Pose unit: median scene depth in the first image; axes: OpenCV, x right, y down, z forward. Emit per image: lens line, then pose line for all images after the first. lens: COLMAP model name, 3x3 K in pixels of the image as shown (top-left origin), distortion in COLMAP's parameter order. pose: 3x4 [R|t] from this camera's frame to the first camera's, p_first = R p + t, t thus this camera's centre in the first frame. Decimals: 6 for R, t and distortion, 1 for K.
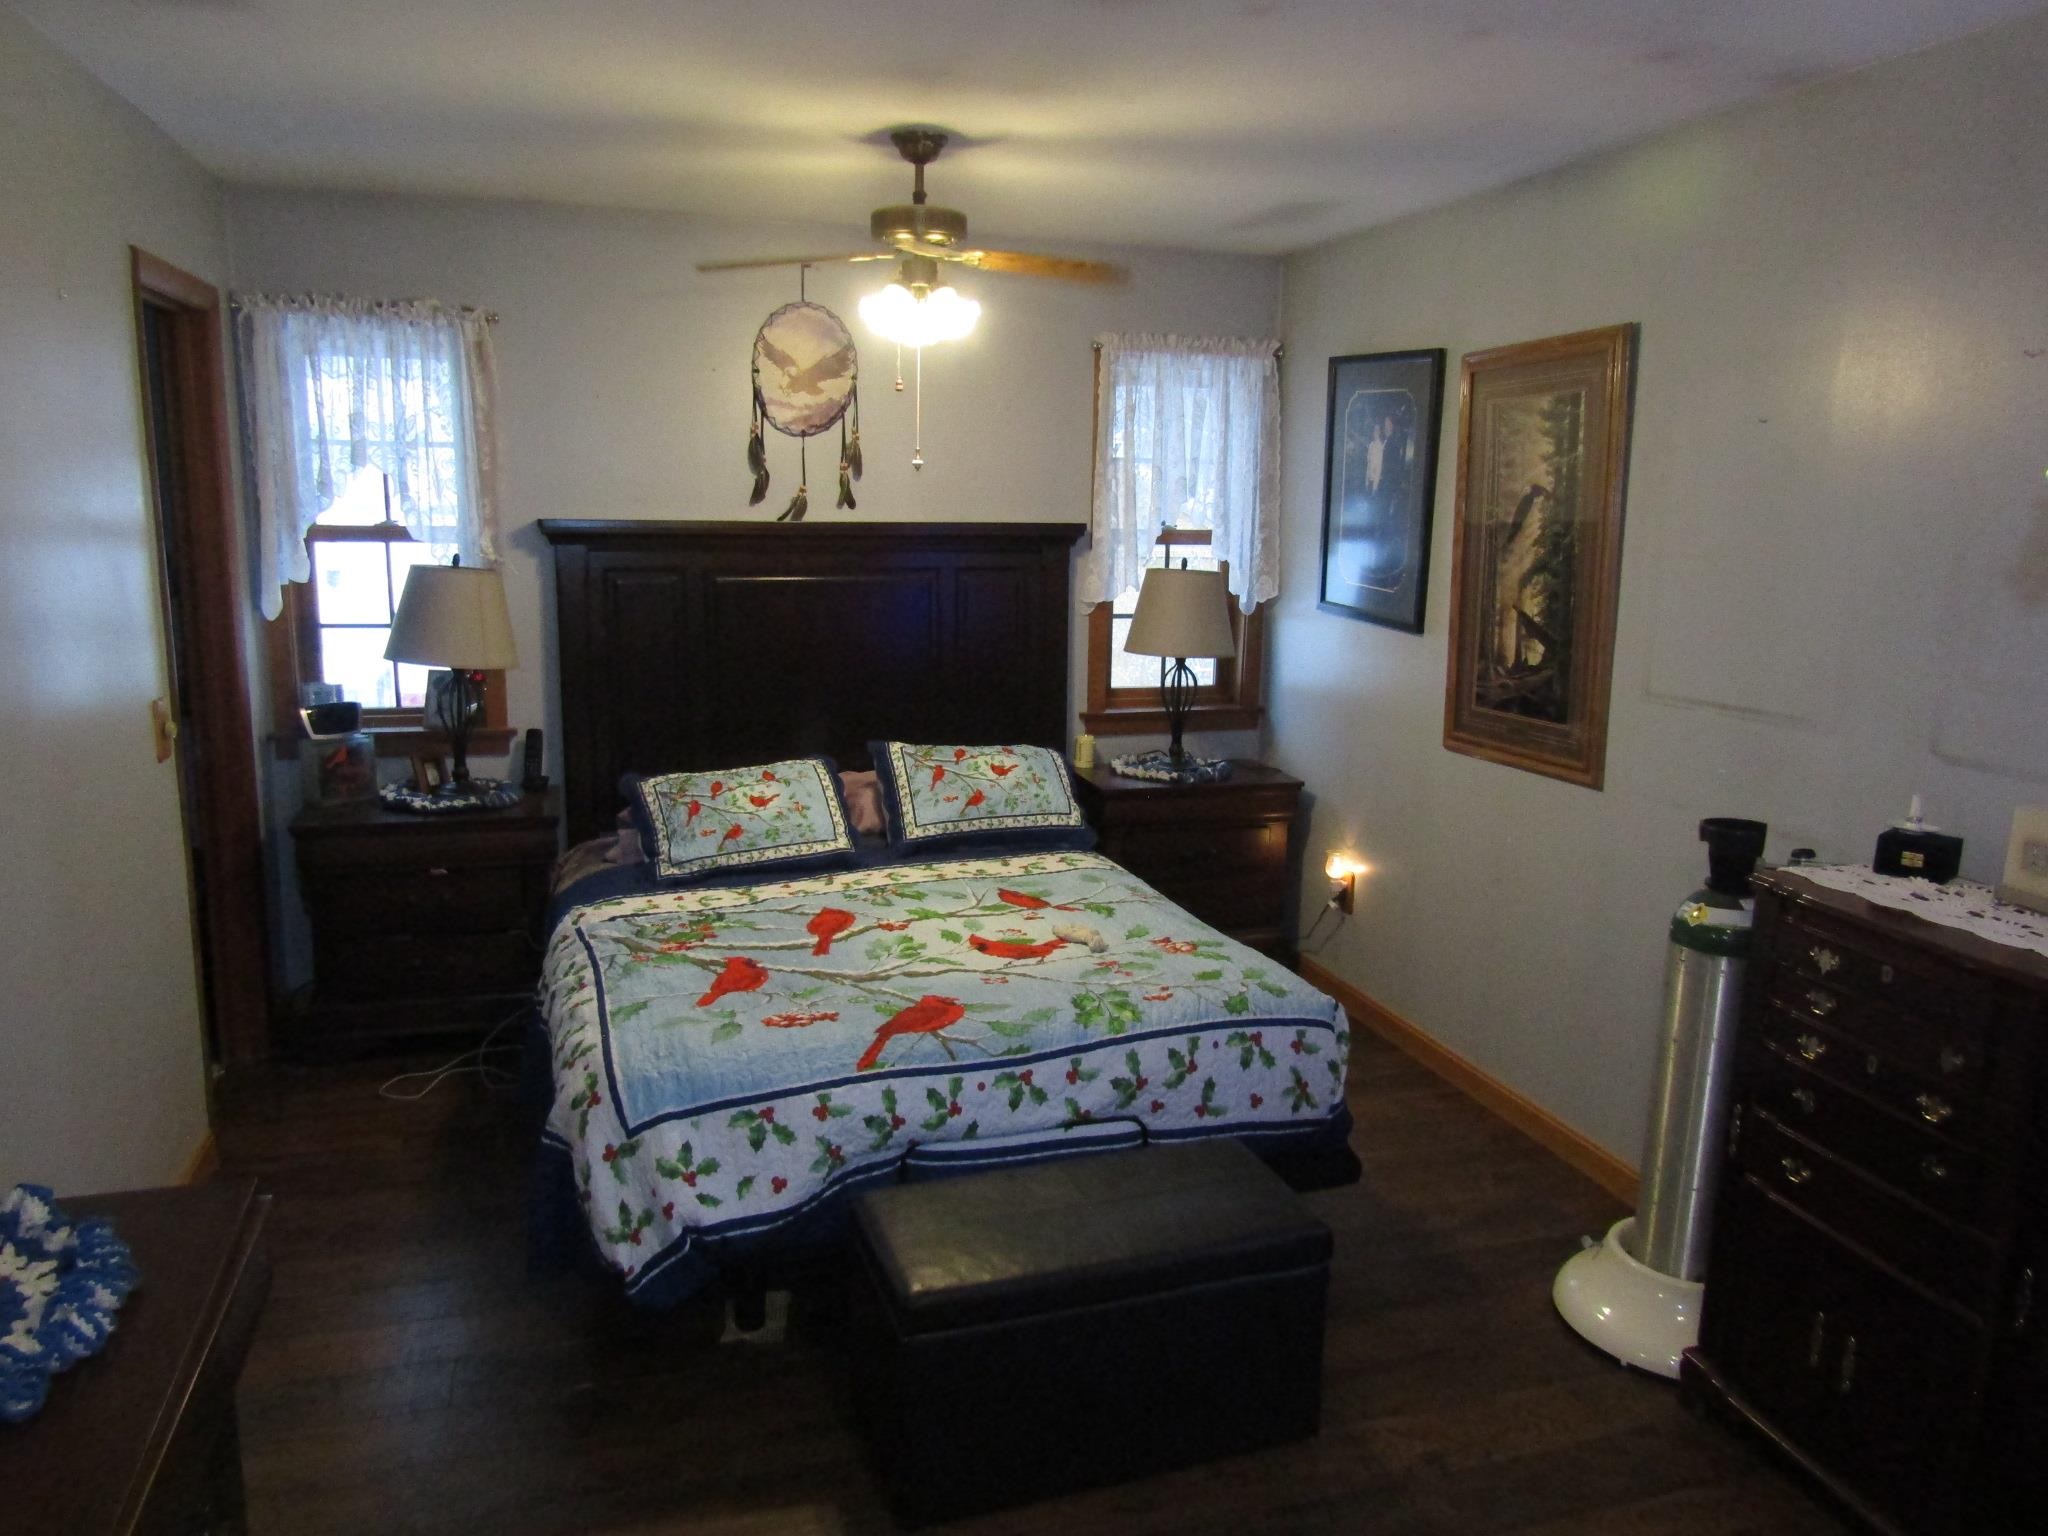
lens RADIAL K [[1451.4, 0, 1022.5], [0, 1451.4, 769.6], [0, 0, 1]] dist [-0.014192, 0.005574]
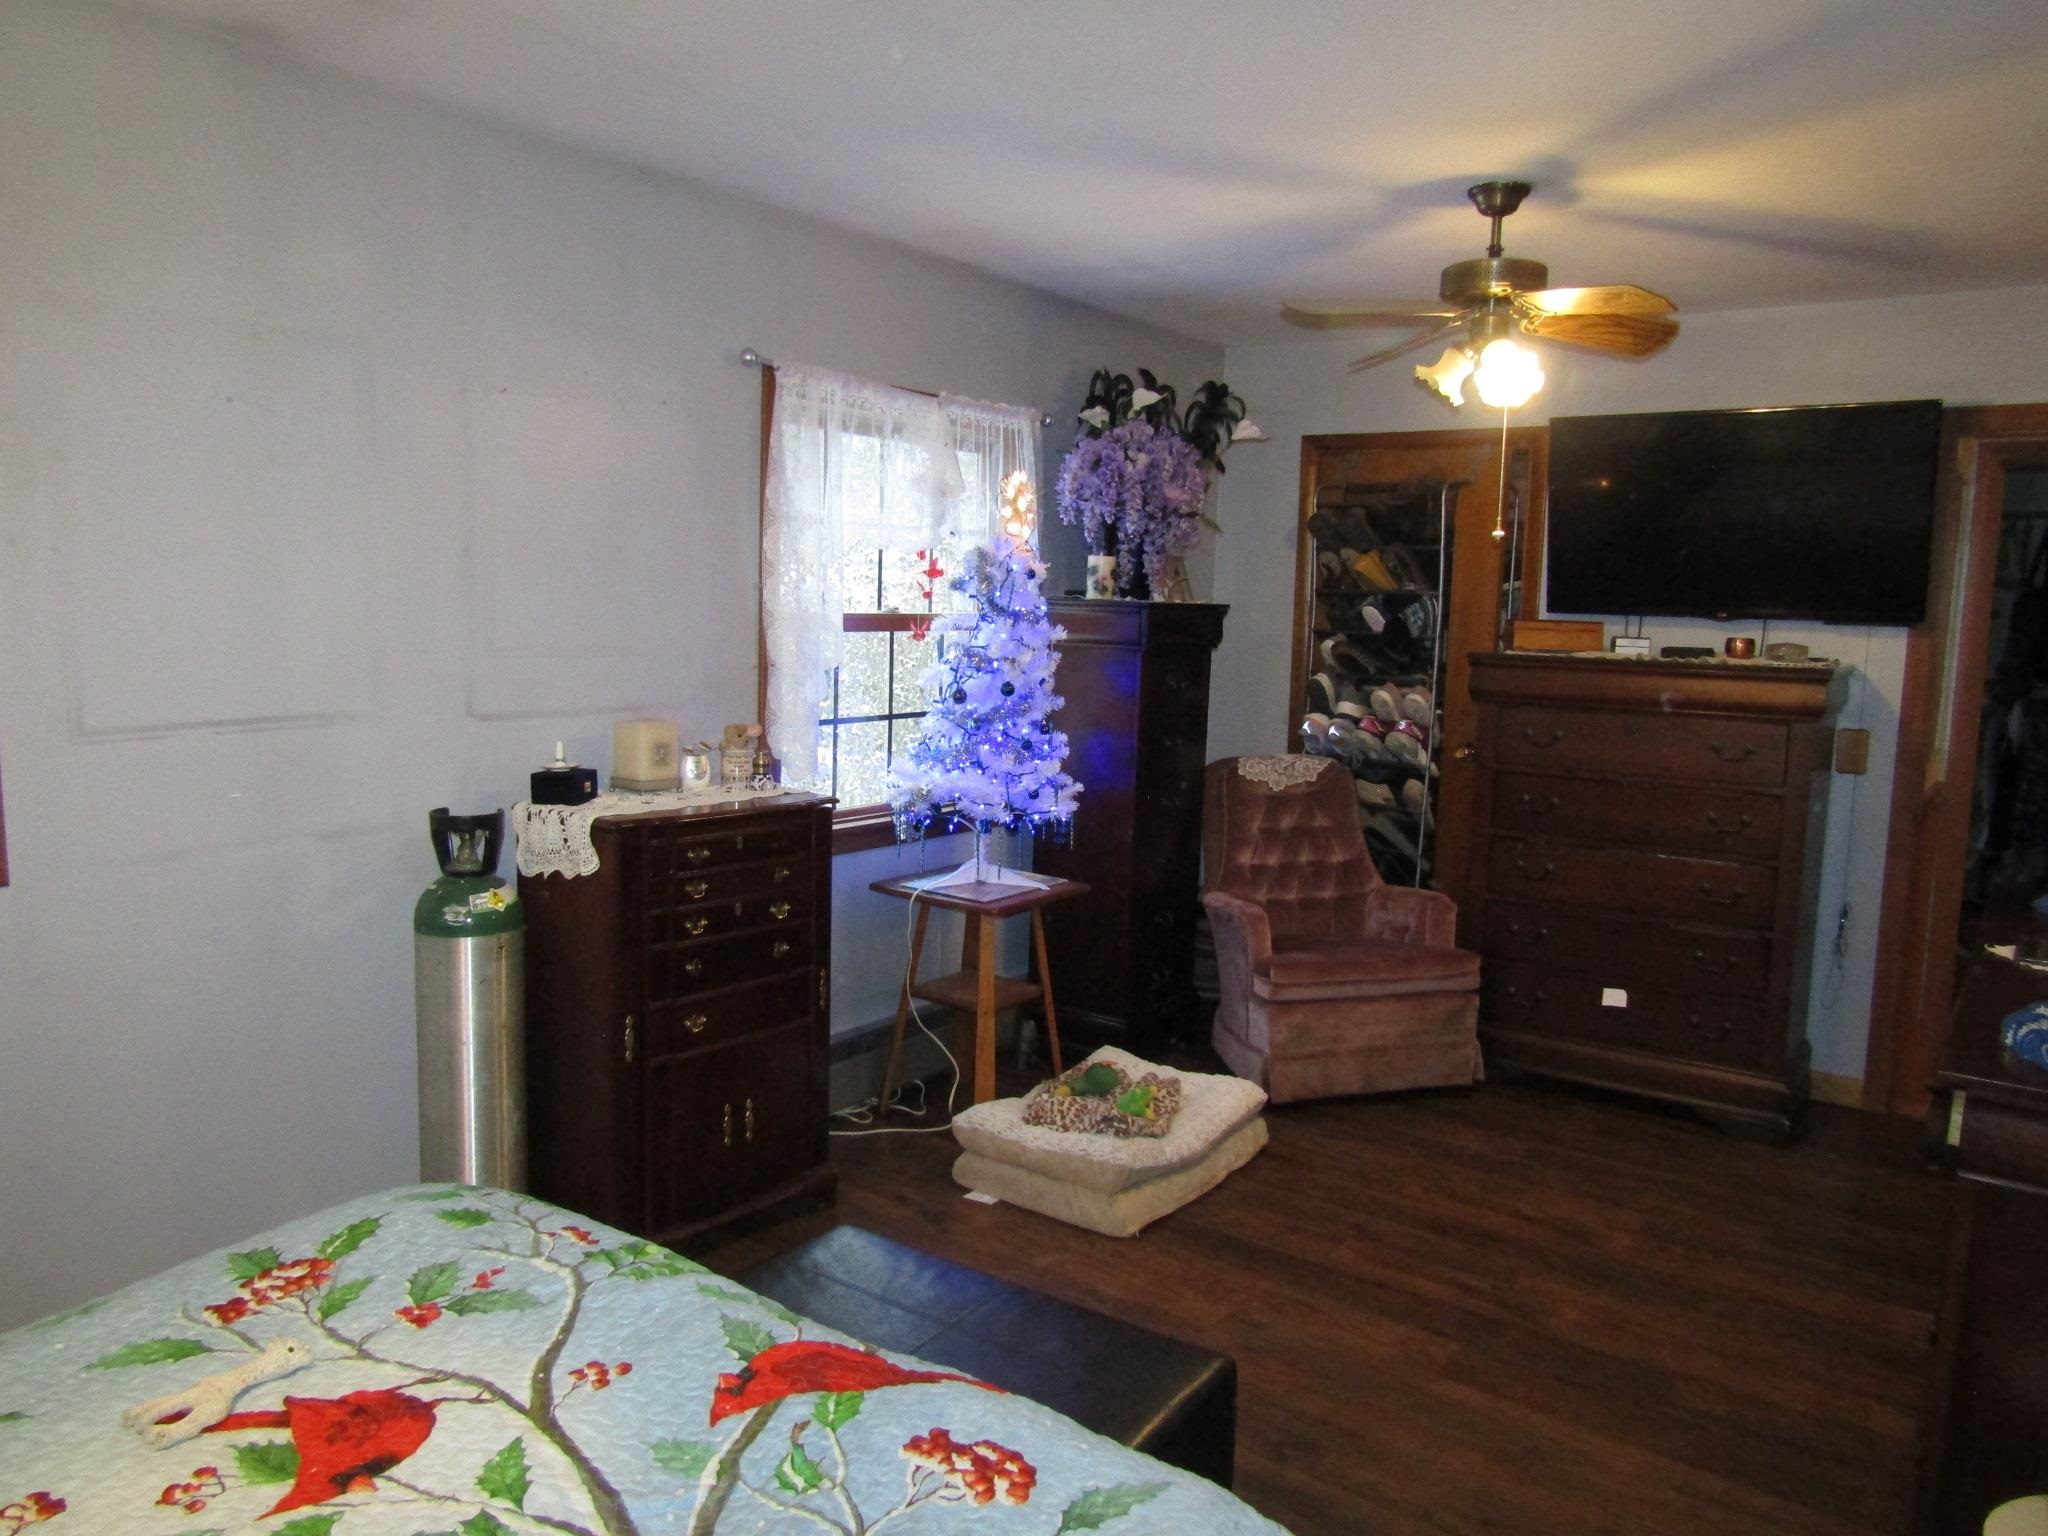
lens RADIAL K [[1451.4, 0, 1021.6], [0, 1451.4, 764.6], [0, 0, 1]] dist [-0.014192, 0.005574]
pose [[-0.595157, -0.130384, 0.792962, -0.497628], [0.111720, 0.963743, 0.242317, -0.178272], [-0.795806, 0.232806, -0.559012, 1.116859]]
